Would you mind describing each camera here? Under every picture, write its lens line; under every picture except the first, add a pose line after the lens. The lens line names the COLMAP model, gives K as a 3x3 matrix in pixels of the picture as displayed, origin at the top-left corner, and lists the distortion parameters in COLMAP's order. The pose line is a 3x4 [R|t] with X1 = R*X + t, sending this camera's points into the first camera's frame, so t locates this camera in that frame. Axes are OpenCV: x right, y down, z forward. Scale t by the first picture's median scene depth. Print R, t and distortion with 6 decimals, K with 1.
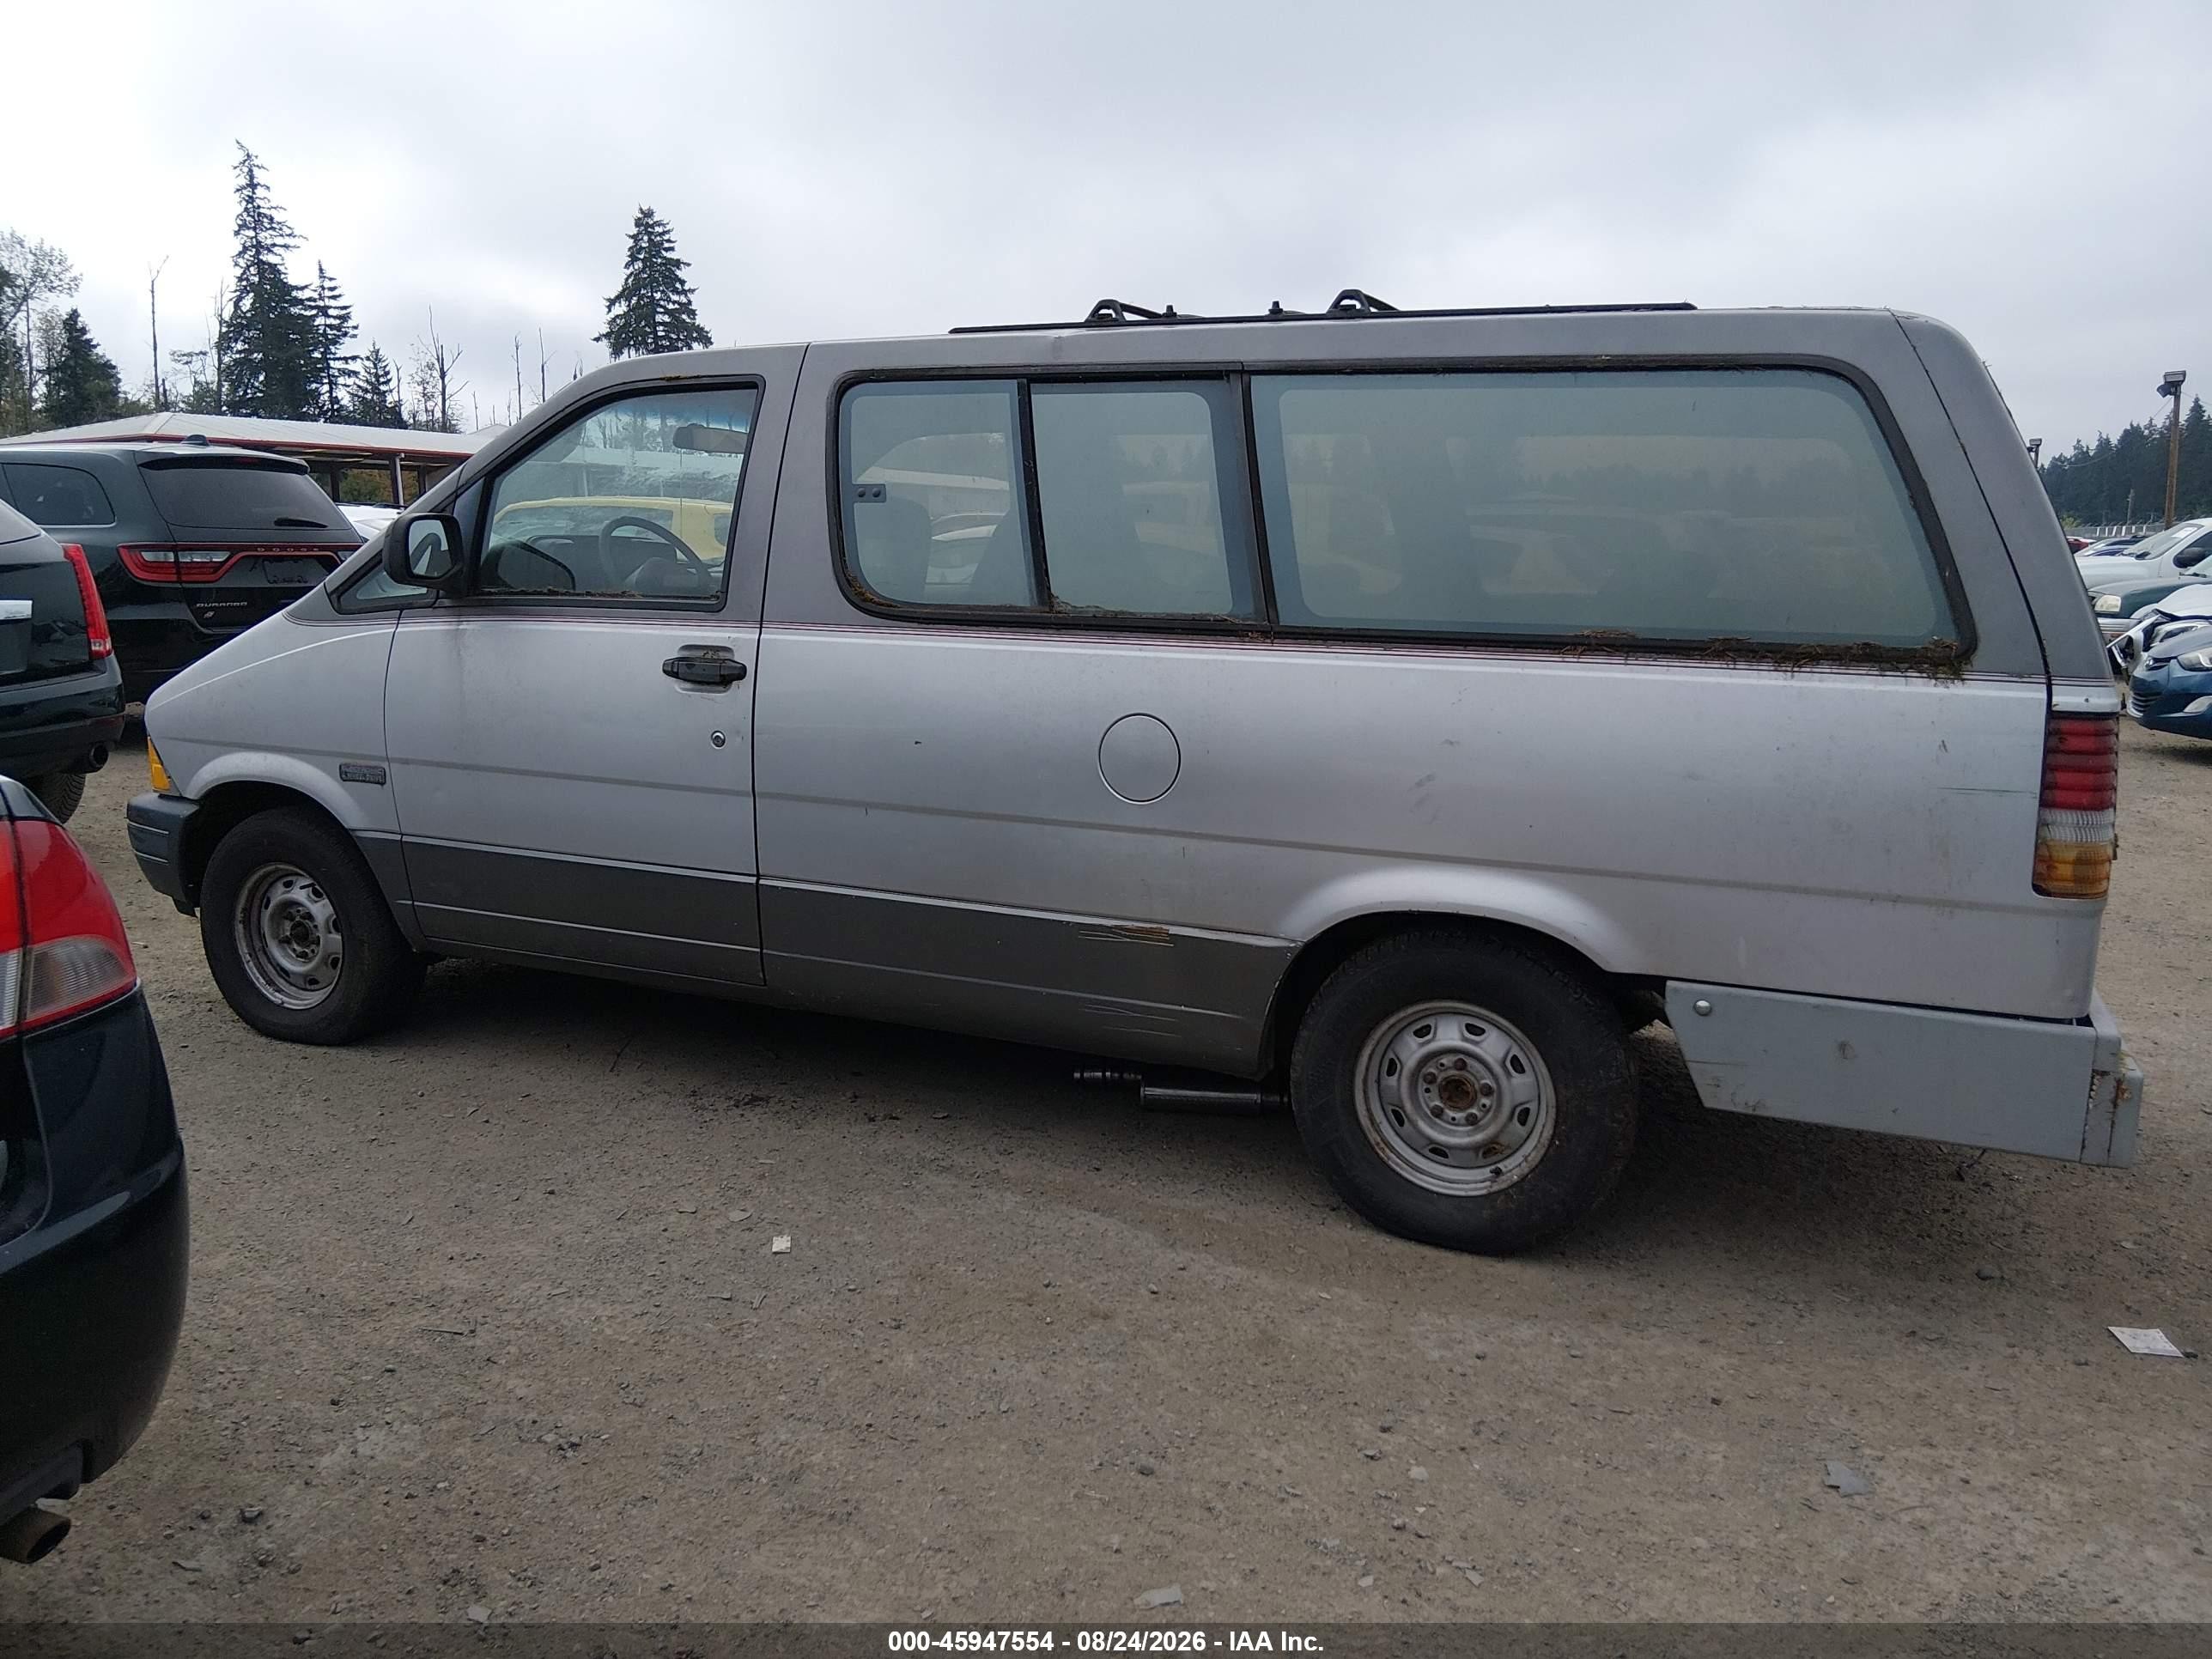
lens RADIAL K [[1681.8, 0, 1108.9], [0, 1681.8, 822.6], [0, 0, 1]] dist [0.096130, -0.157488]
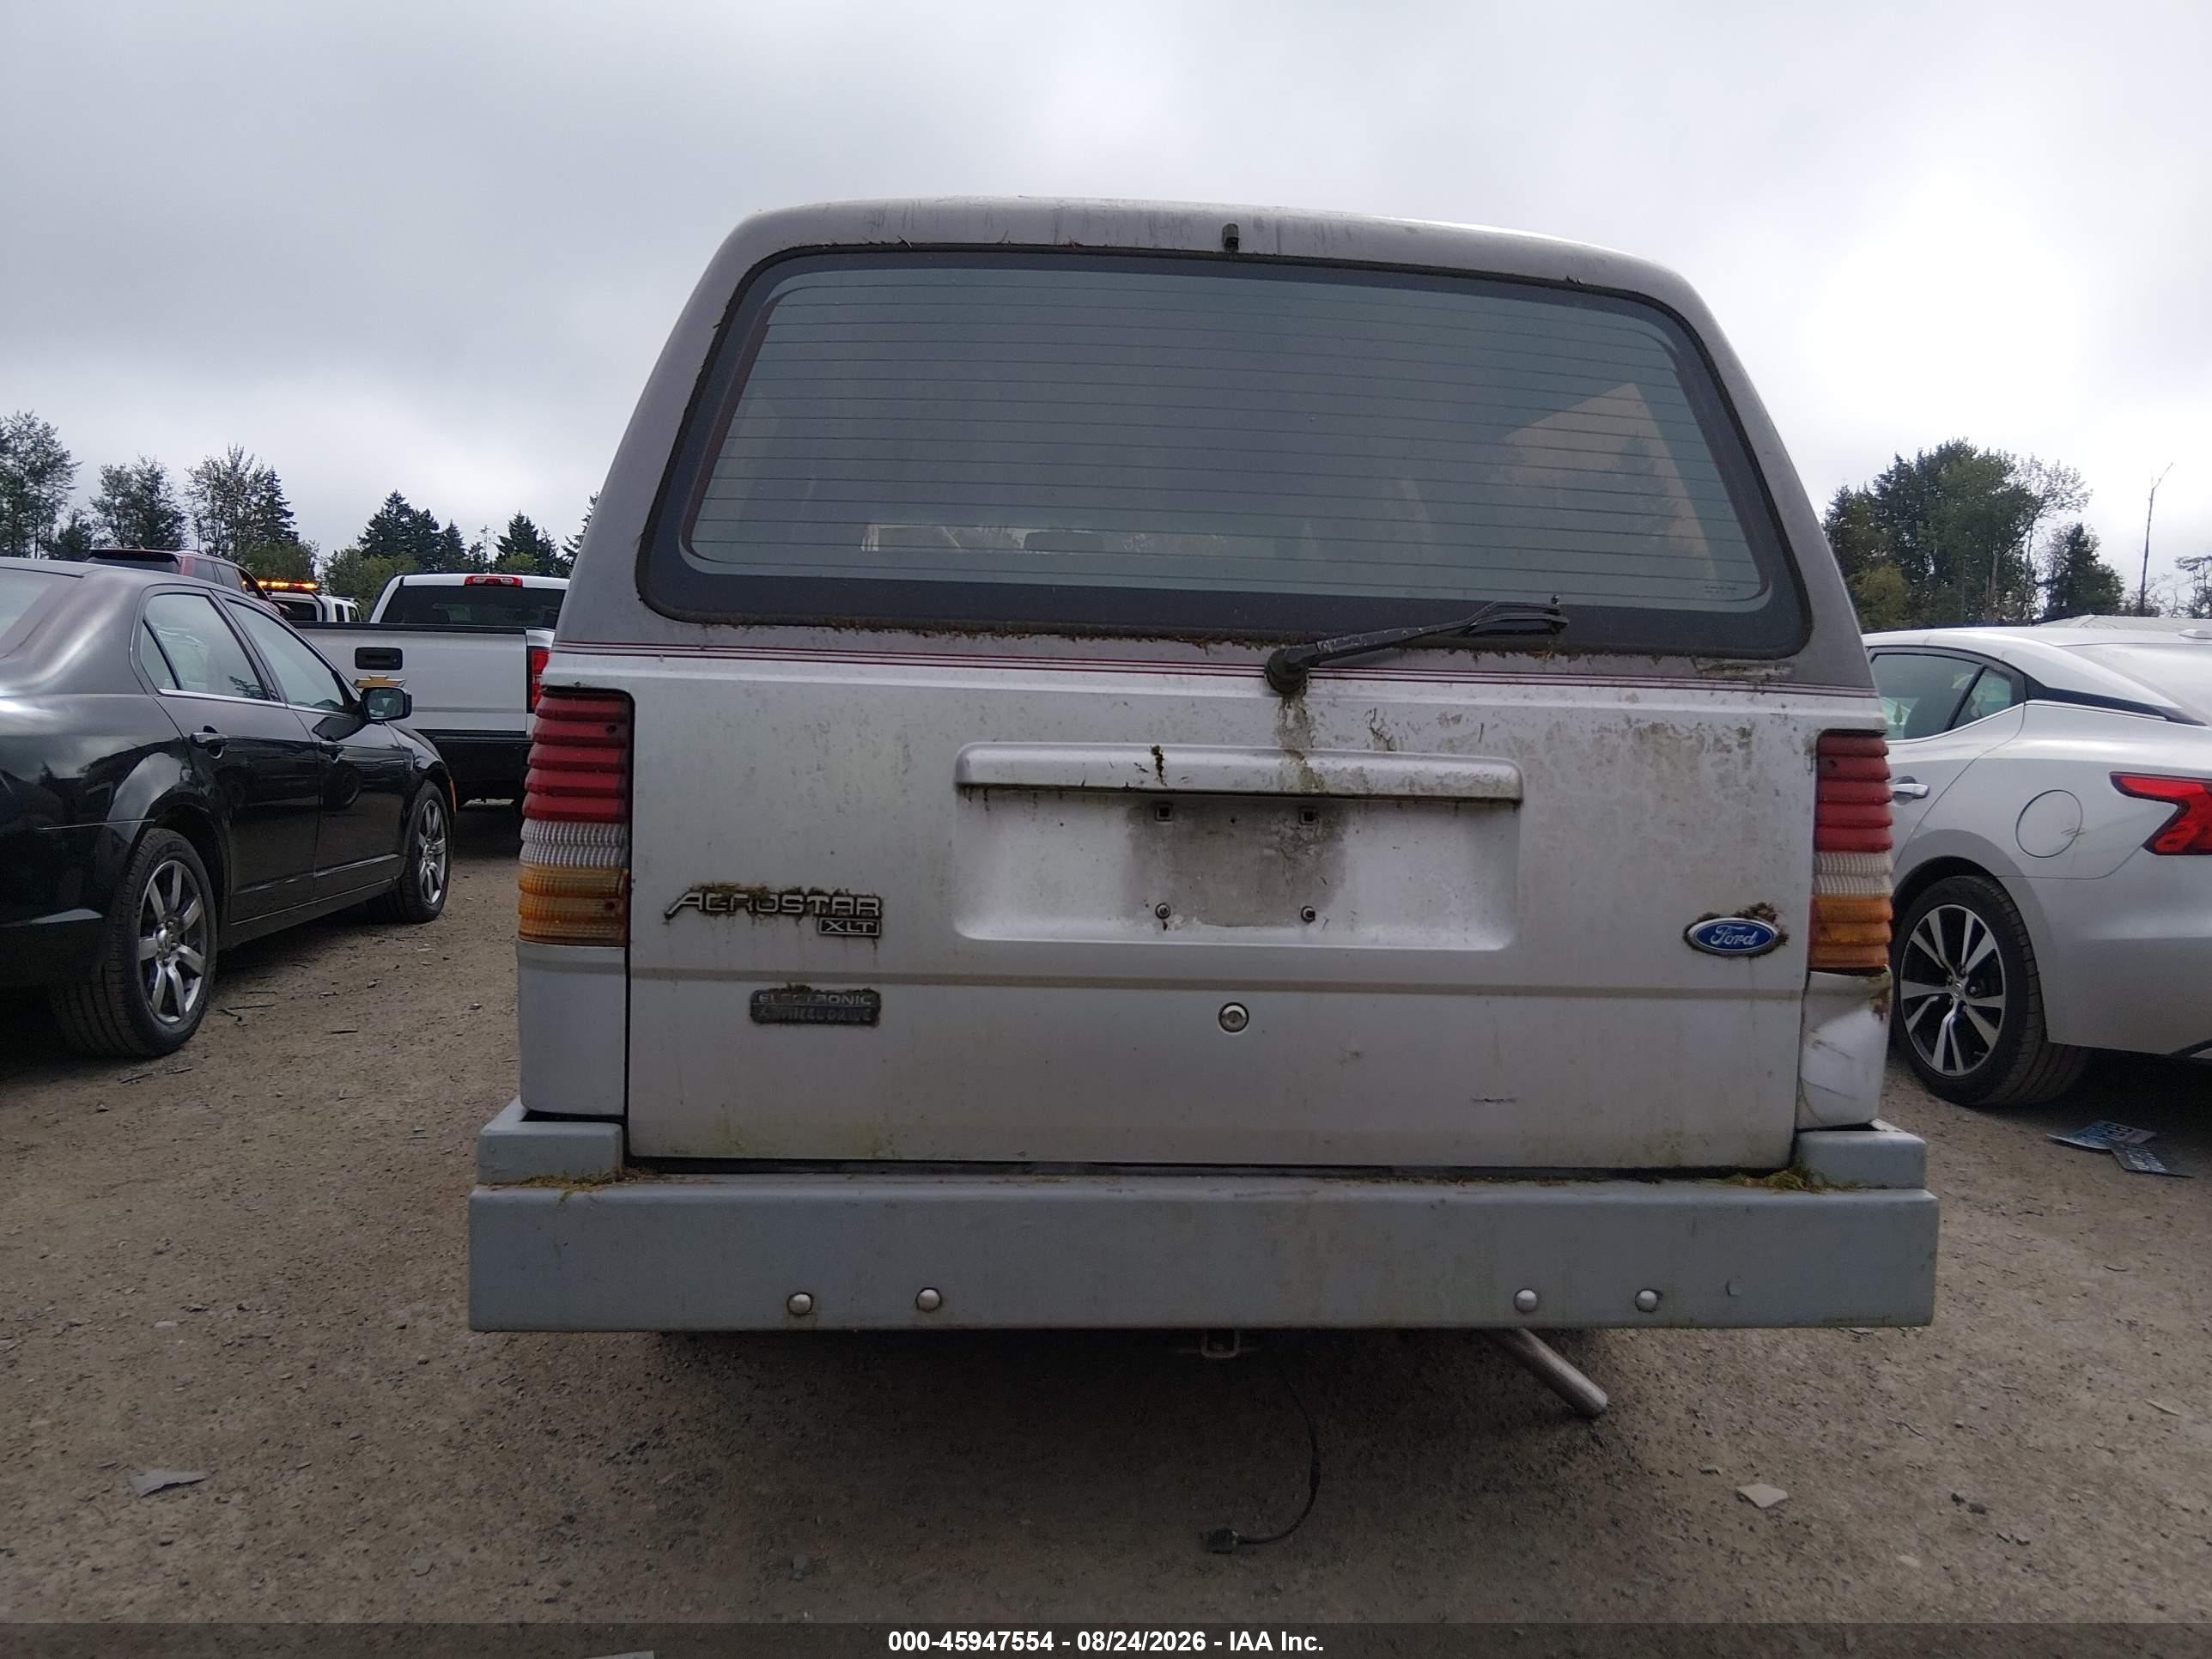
lens RADIAL K [[1681.8, 0, 1108.9], [0, 1681.8, 822.6], [0, 0, 1]] dist [0.096130, -0.157488]
pose [[0.469535, 0.063605, -0.880620, 1.151677], [-0.170933, 0.985080, -0.019989, -0.028502], [0.866209, 0.159913, 0.473402, 0.749038]]
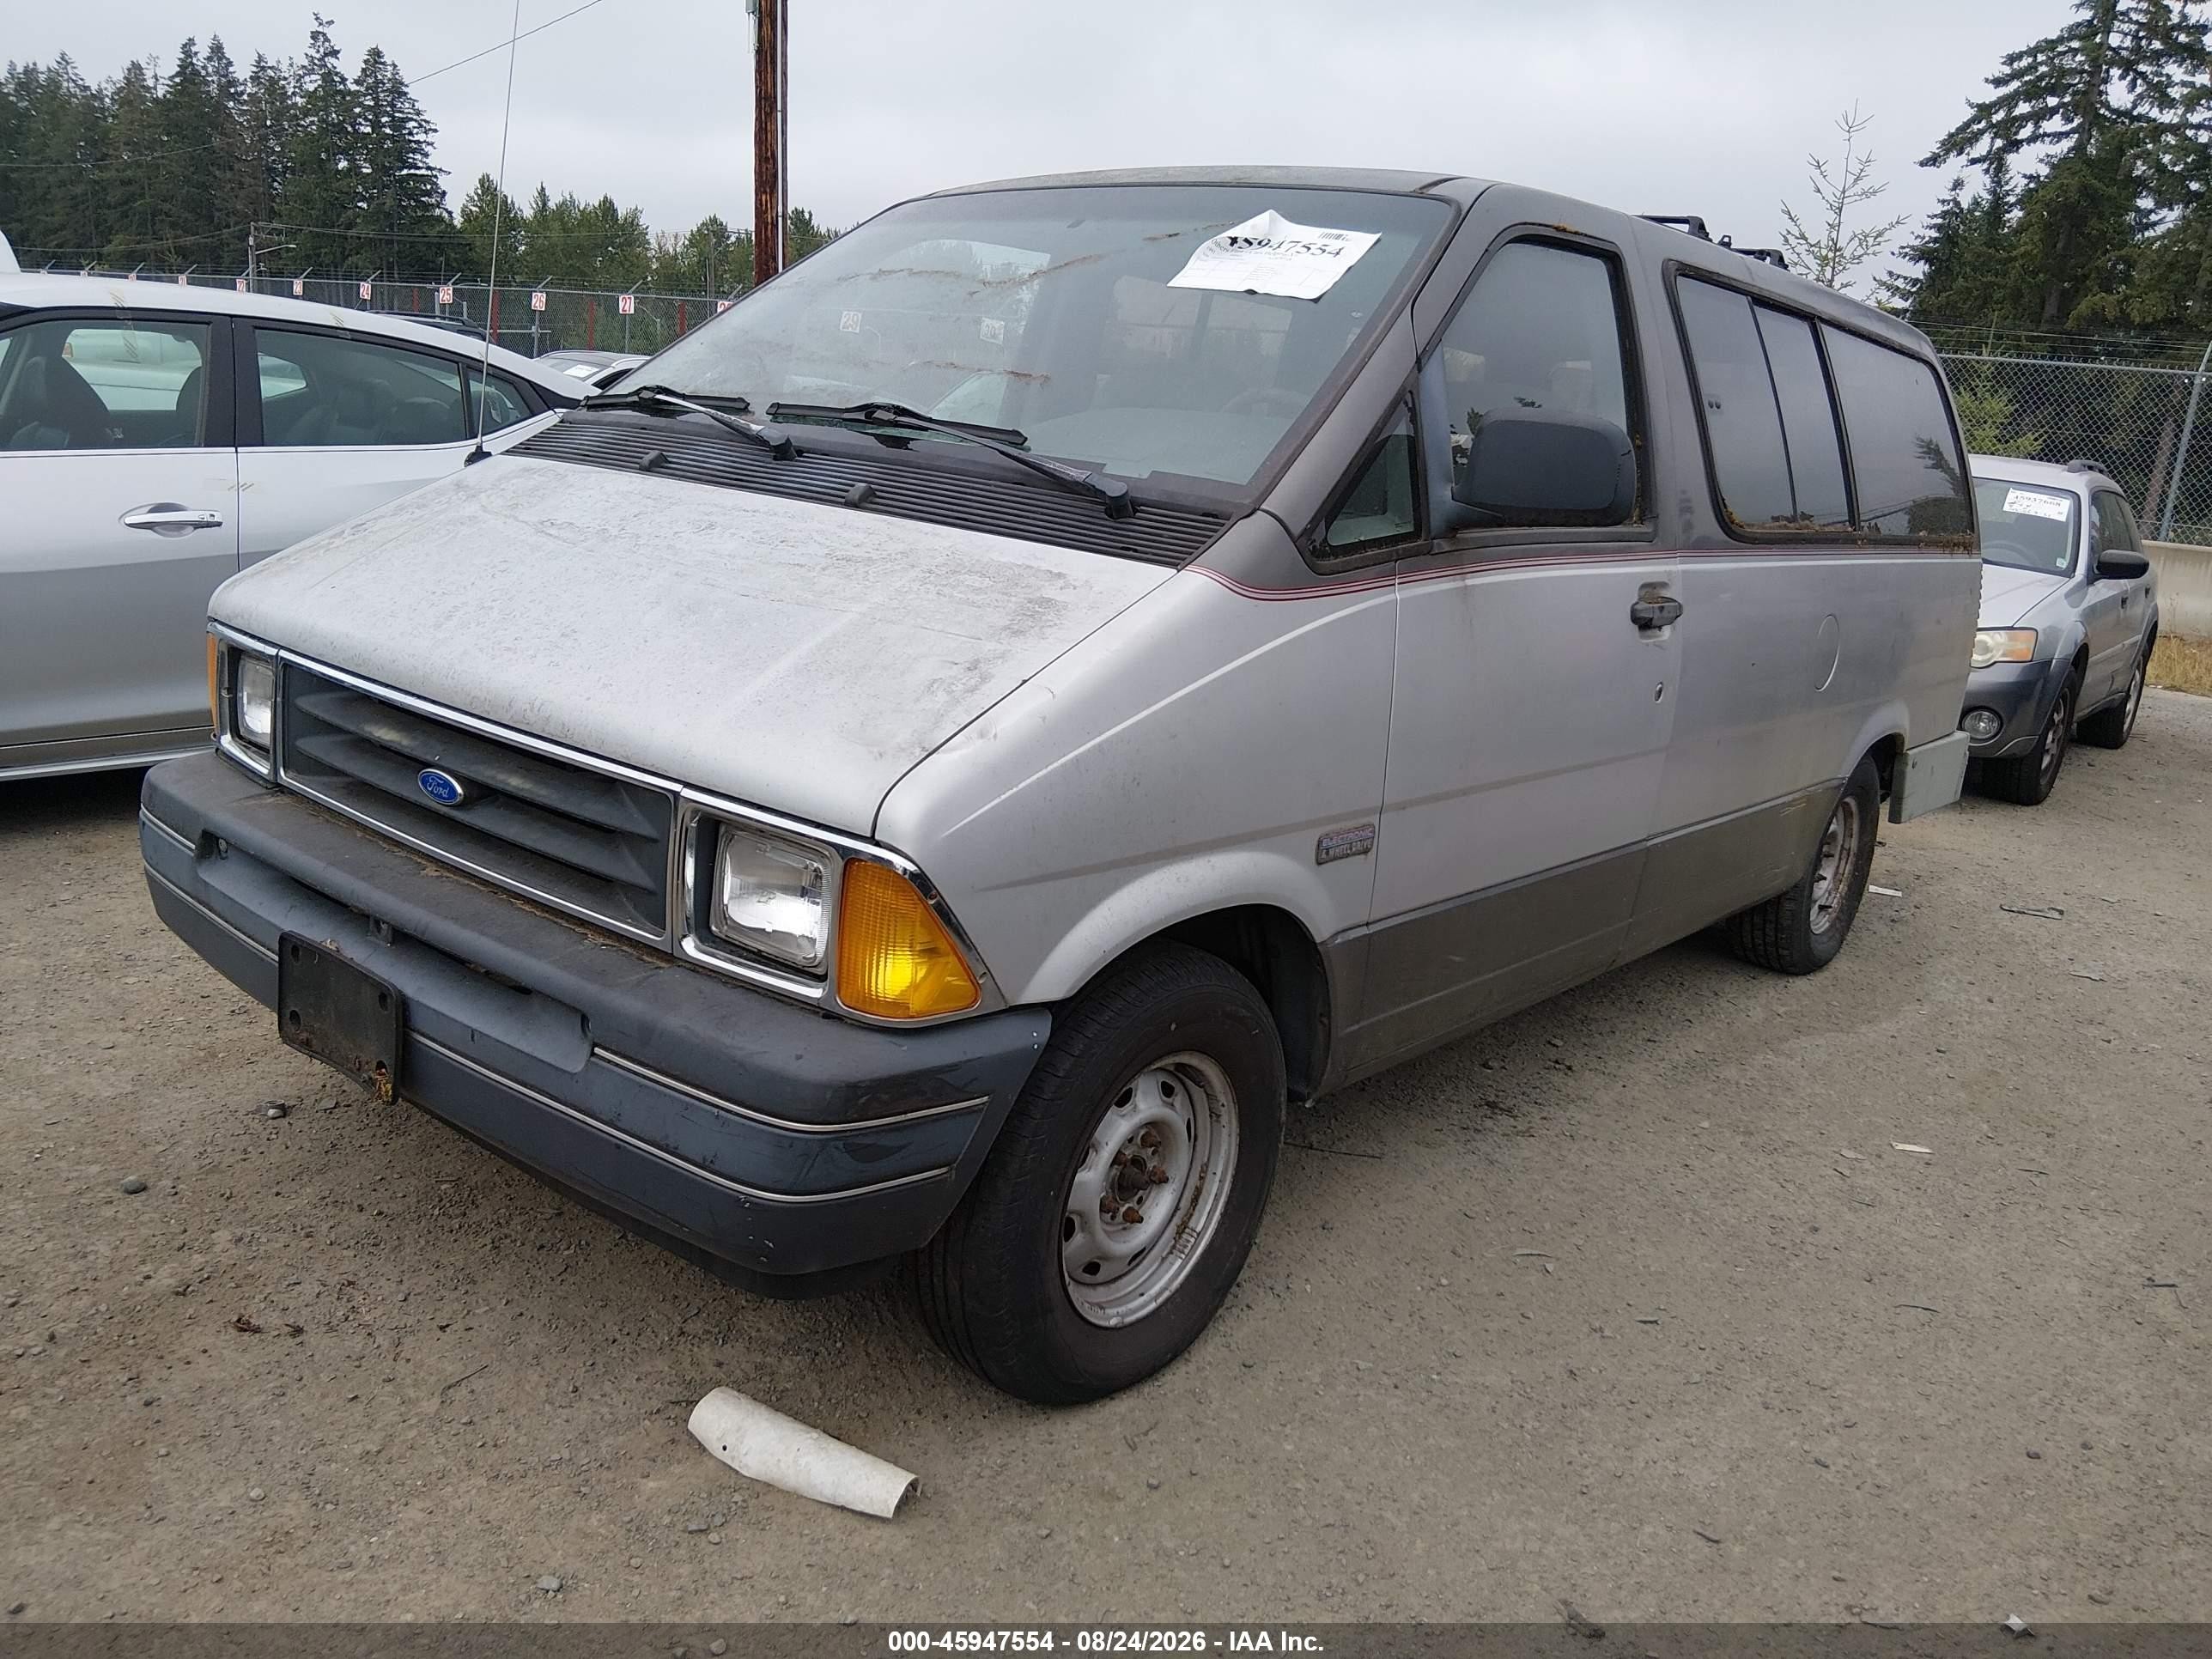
lens RADIAL K [[1739.4, 0, 1111.6], [0, 1739.4, 785.3], [0, 0, 1]] dist [-0.009318, 0.012418]
pose [[0.279836, -0.199602, 0.939069, -1.325287], [0.072733, 0.979745, 0.186574, -0.216316], [-0.957289, 0.016091, 0.288686, 1.174286]]
